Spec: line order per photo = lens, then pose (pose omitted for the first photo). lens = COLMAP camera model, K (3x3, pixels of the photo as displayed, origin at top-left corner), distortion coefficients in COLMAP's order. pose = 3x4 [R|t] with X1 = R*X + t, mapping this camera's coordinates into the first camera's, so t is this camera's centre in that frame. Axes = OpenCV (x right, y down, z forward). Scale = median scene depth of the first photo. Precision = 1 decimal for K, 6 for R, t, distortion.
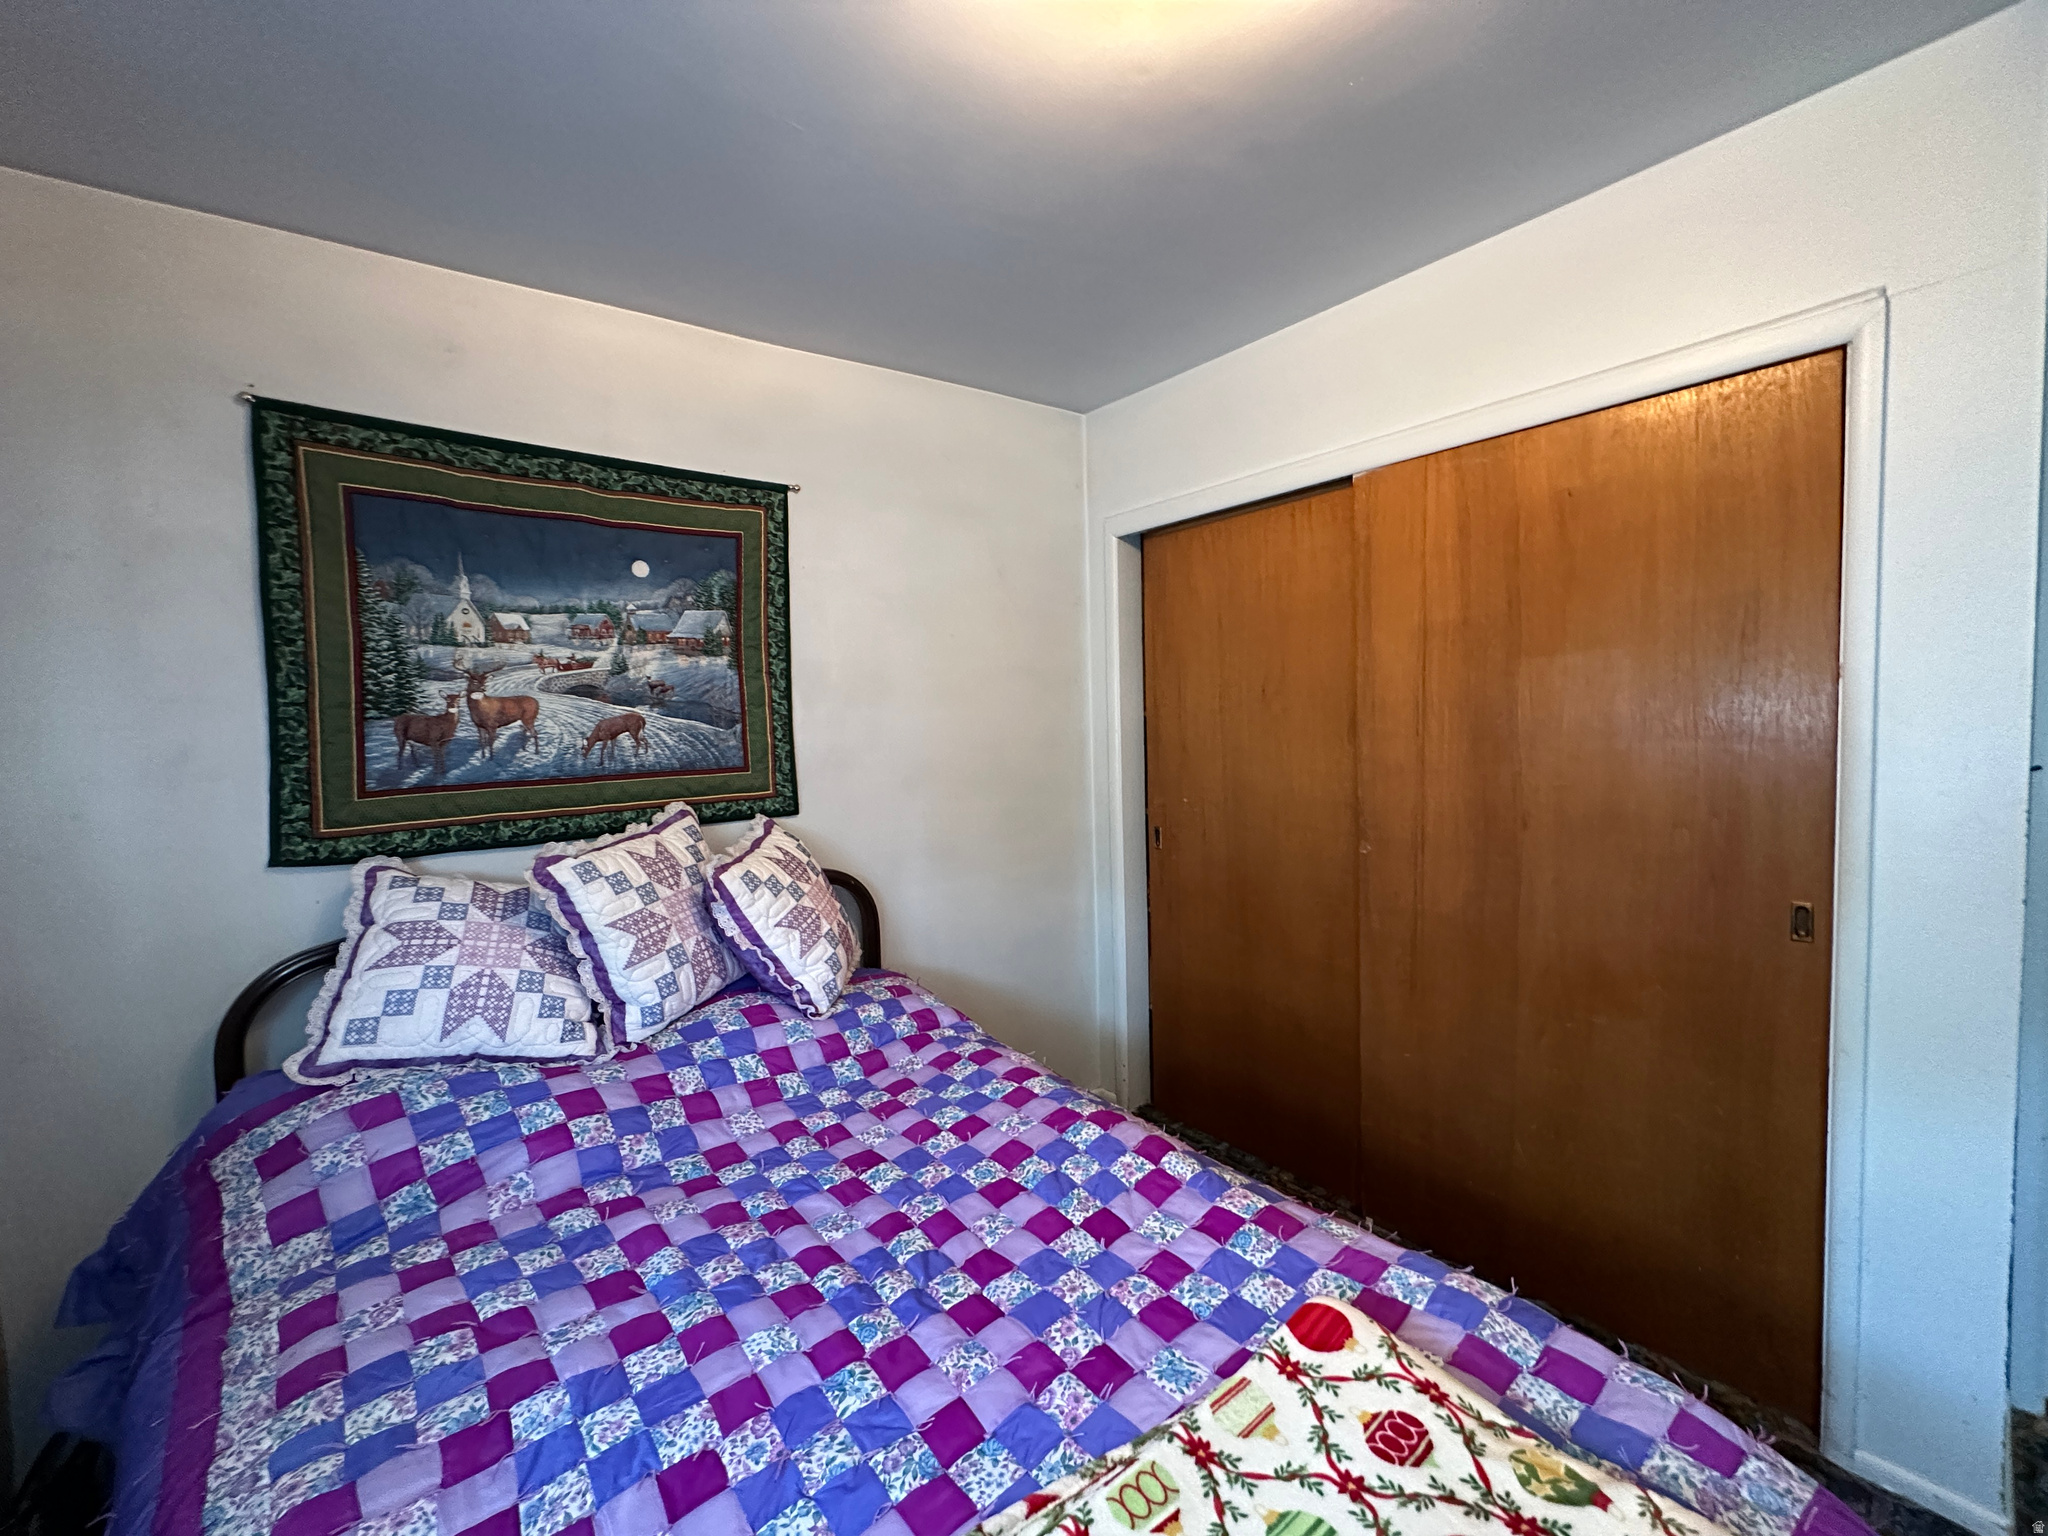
lens RADIAL K [[815.1, 0, 1013.9], [0, 815.1, 769.4], [0, 0, 1]] dist [0.001056, 0.000102]
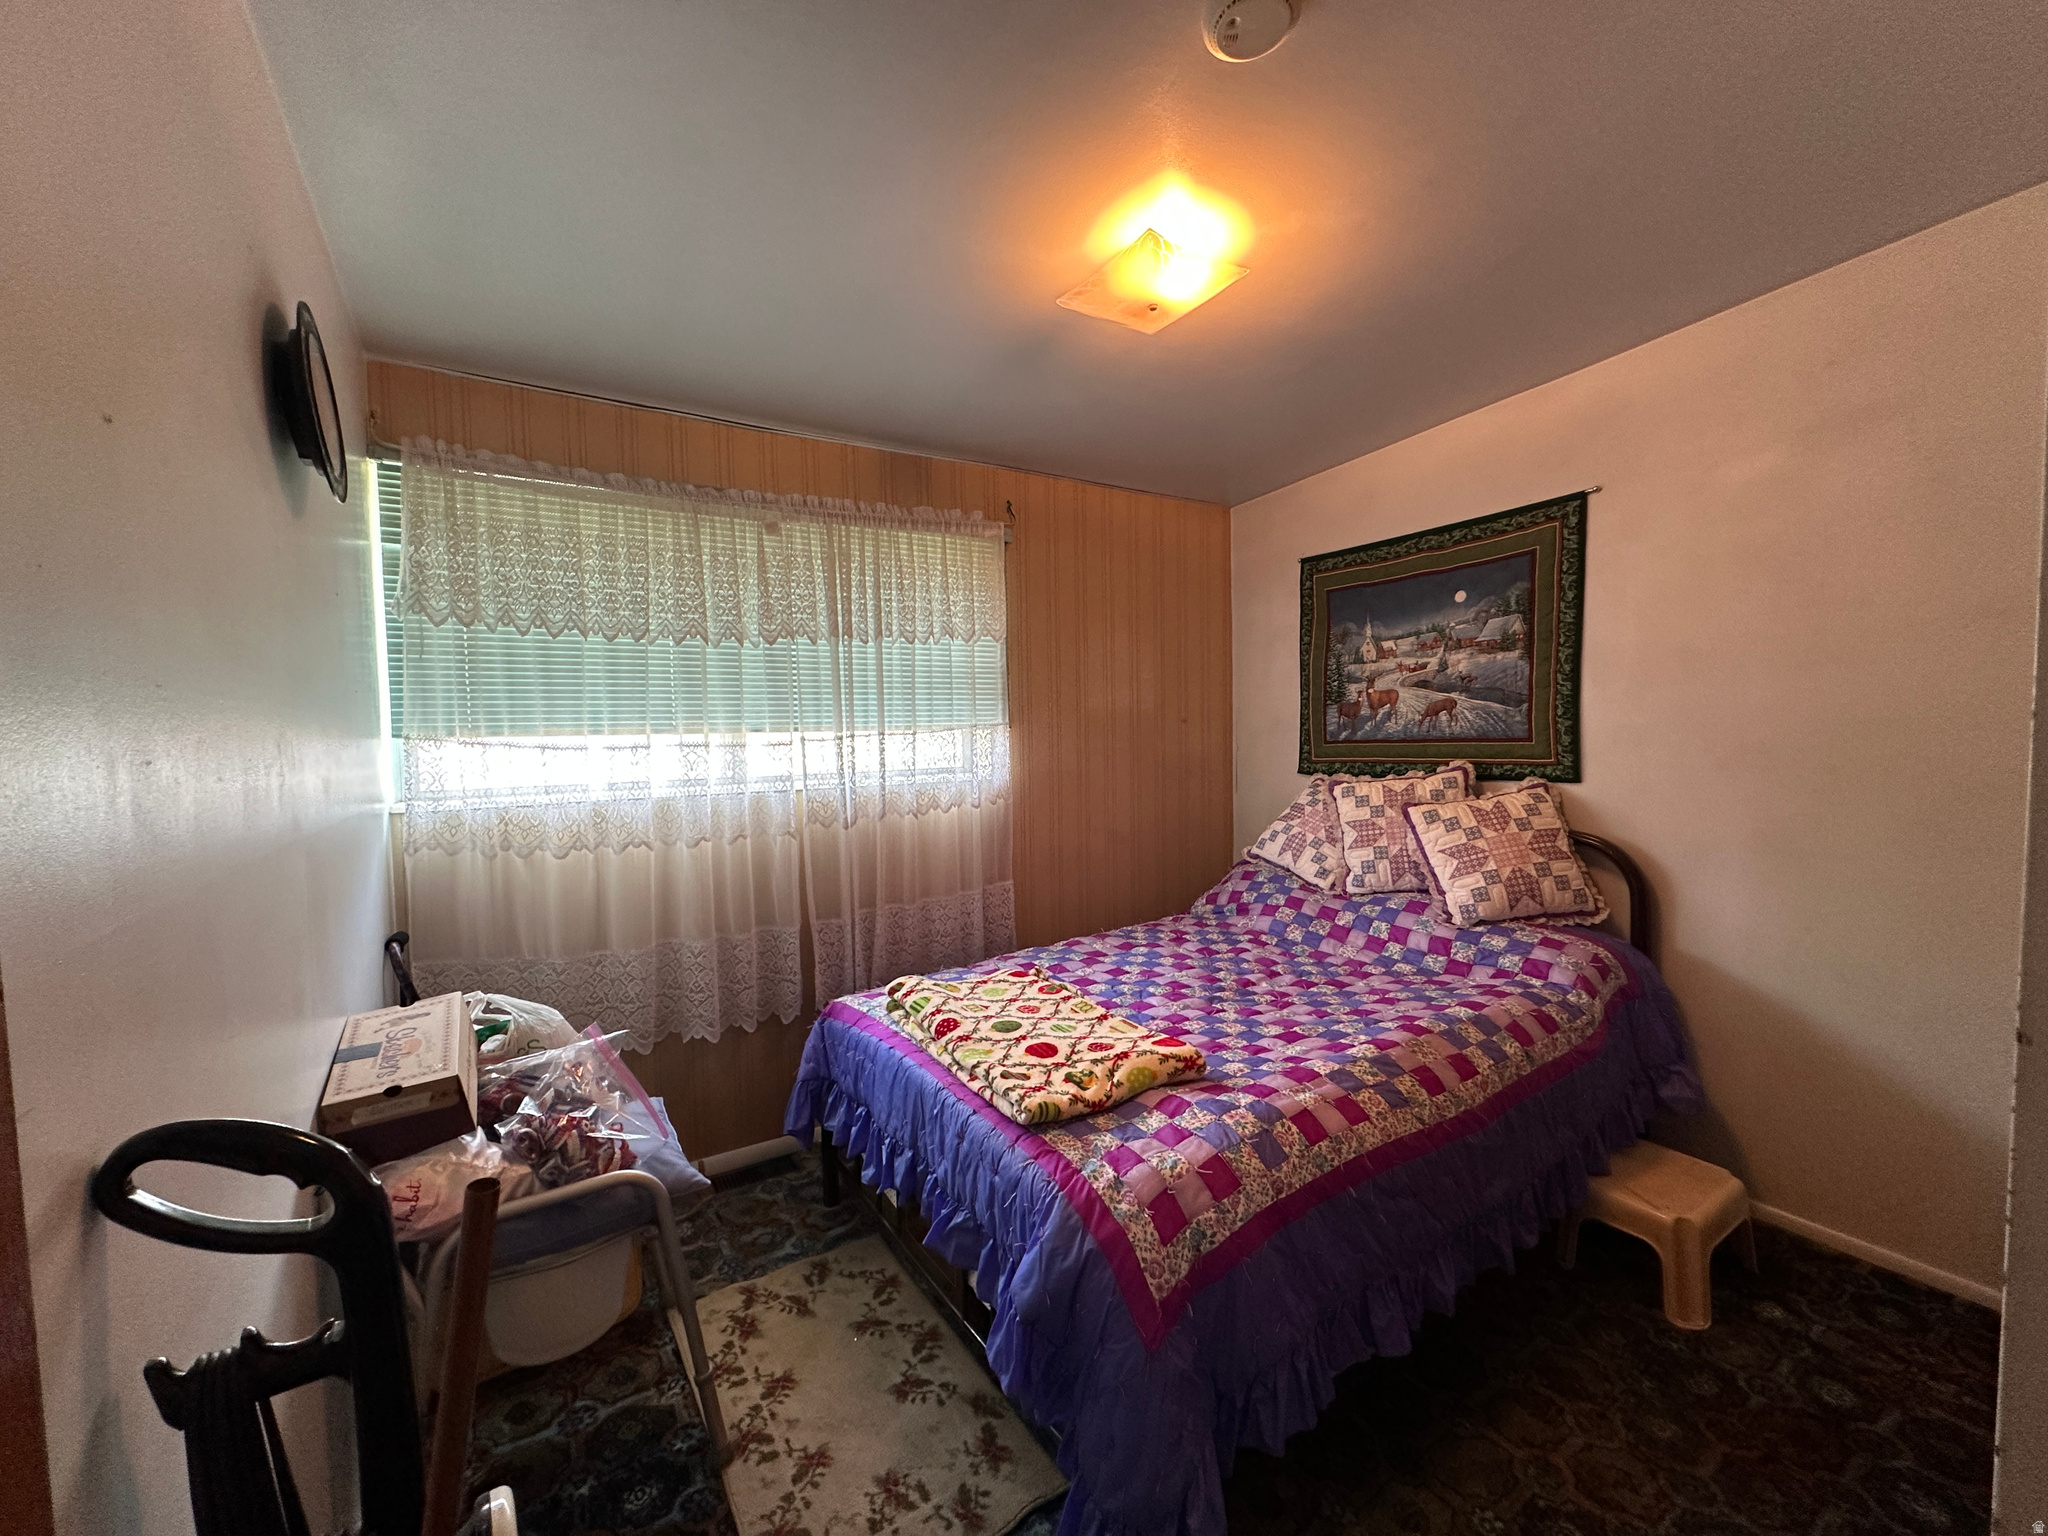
lens RADIAL K [[815.1, 0, 1019.9], [0, 815.1, 771.3], [0, 0, 1]] dist [0.001056, 0.000102]
pose [[-0.128800, 0.079787, -0.988456, 1.163933], [-0.026782, 0.996115, 0.083895, -0.042425], [0.991309, 0.037279, -0.126162, 0.459251]]
